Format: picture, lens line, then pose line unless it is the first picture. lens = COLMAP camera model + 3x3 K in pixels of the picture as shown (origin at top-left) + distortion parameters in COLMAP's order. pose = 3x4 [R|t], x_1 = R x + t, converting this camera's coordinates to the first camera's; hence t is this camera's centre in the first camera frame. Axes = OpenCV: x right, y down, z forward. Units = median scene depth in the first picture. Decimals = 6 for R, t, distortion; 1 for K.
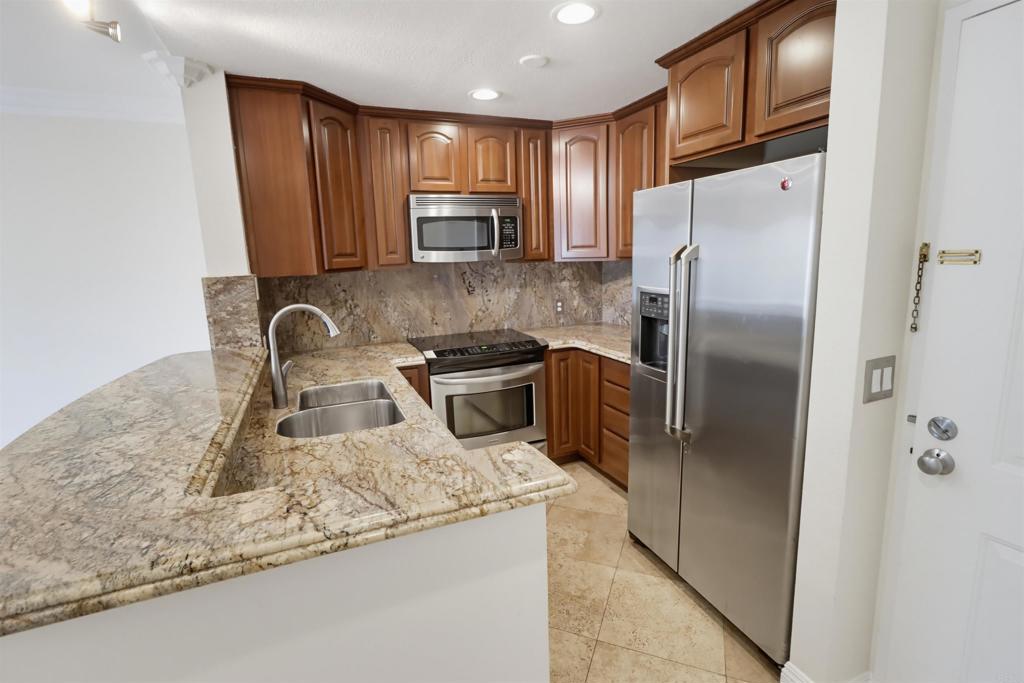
lens RADIAL K [[476.9, 0, 494.4], [0, 476.9, 332.1], [0, 0, 1]] dist [0.001798, 0.001114]
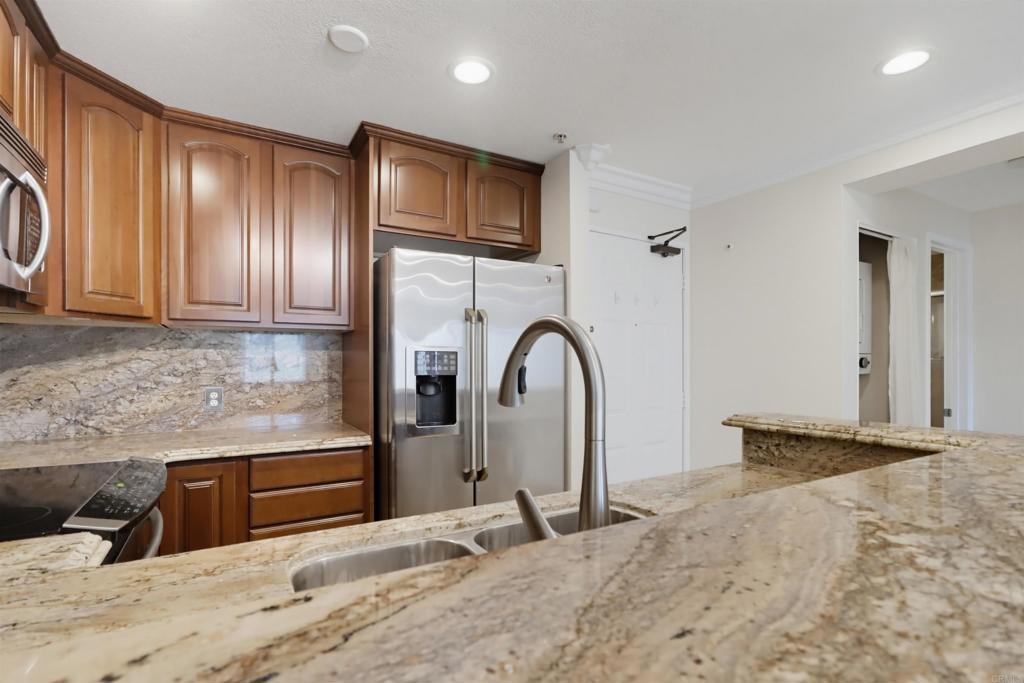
lens RADIAL K [[484.5, 0, 511.3], [0, 484.5, 365.3], [0, 0, 1]] dist [-0.019288, 0.000071]
pose [[-0.149448, 0.028886, 0.988348, -0.498871], [0.165354, 0.986227, -0.003821, -0.014896], [-0.974845, 0.162856, -0.152166, 0.697398]]
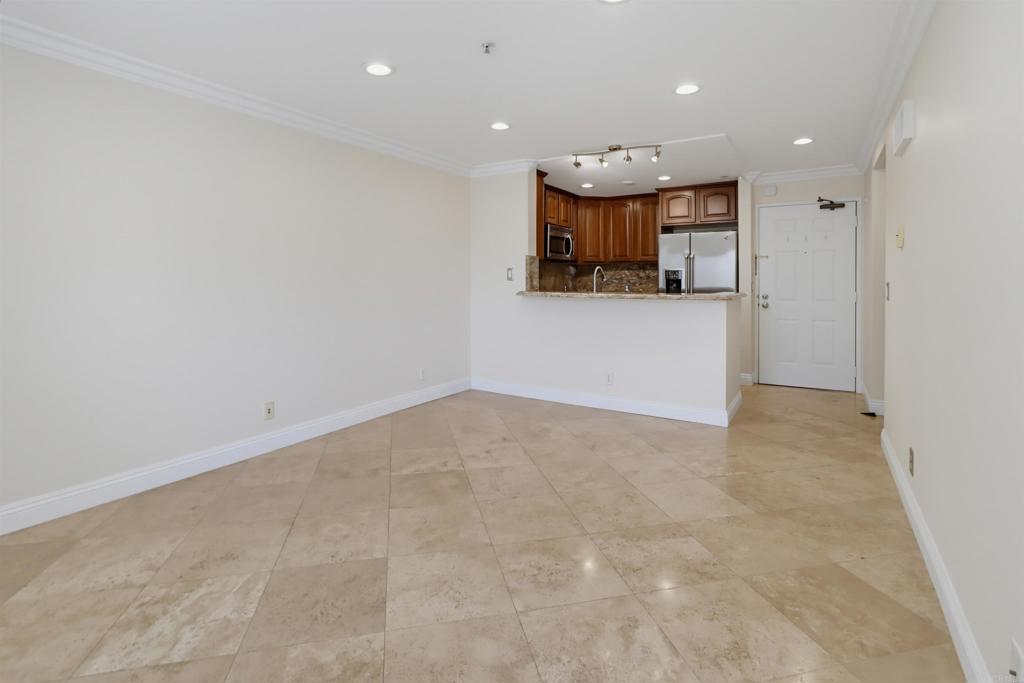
lens RADIAL K [[496.1, 0, 499.0], [0, 496.1, 280.8], [0, 0, 1]] dist [-0.011885, 0.001106]
pose [[0.814029, 0.033964, 0.579830, -1.516196], [0.065362, 0.986591, -0.149554, 0.240522], [-0.577134, 0.159640, 0.800894, -0.505069]]
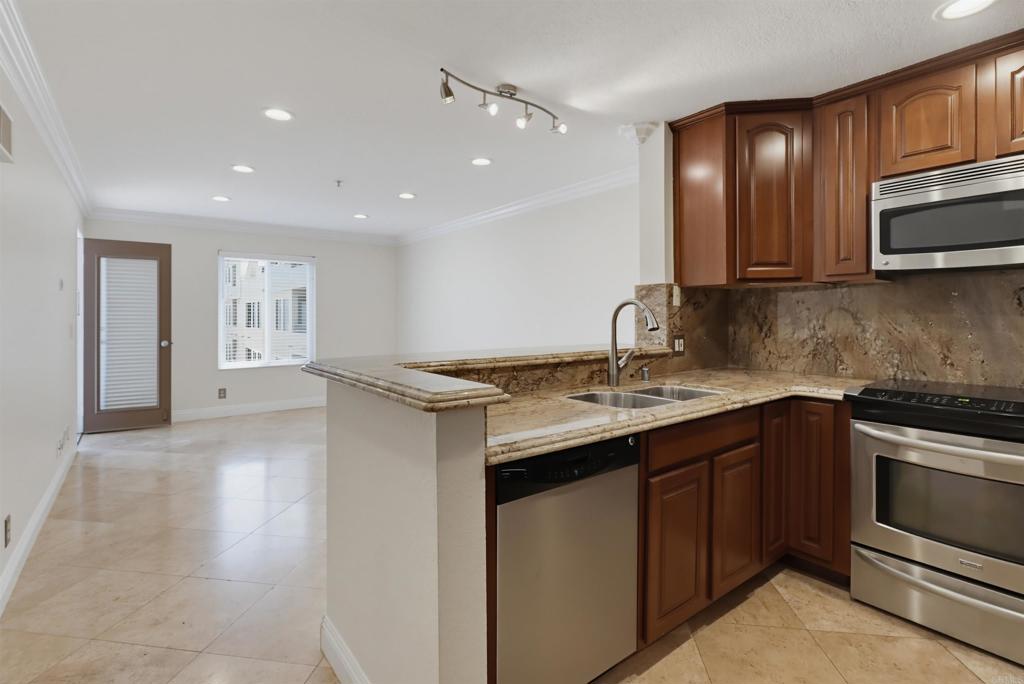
lens RADIAL K [[478.8, 0, 508.3], [0, 478.8, 315.0], [0, 0, 1]] dist [-0.002312, -0.000218]
pose [[0.276071, 0.032372, -0.960592, 0.400652], [-0.164662, 0.986249, -0.014087, 0.028799], [0.946927, 0.162062, 0.277606, 0.258873]]
